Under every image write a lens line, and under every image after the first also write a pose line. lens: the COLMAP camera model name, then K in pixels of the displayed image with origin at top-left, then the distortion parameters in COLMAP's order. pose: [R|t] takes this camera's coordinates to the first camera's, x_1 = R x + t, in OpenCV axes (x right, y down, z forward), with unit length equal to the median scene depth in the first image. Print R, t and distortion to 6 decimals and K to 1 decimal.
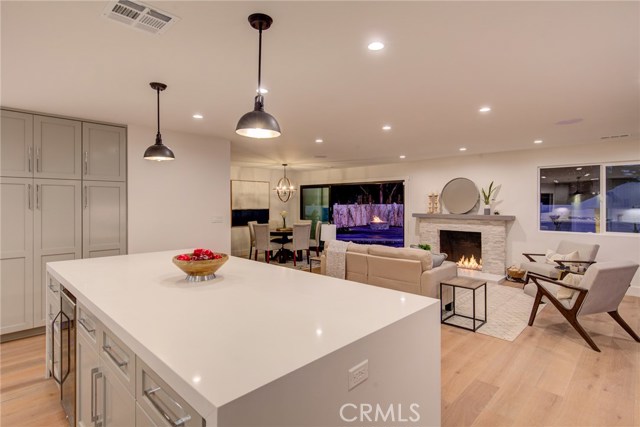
lens RADIAL K [[332.2, 0, 319.7], [0, 332.2, 204.6], [0, 0, 1]] dist [0.000792, 0.000061]
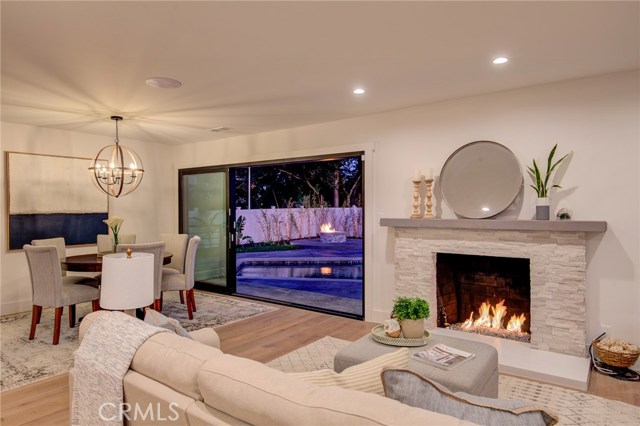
lens RADIAL K [[401.9, 0, 320.0], [0, 401.9, 213.0], [0, 0, 1]] dist [-0.025751, -0.000353]
pose [[0.991350, -0.006344, 0.131091, 0.103870], [0.005382, 0.999956, 0.007693, 0.012285], [-0.131134, -0.006921, 0.991340, 0.389149]]
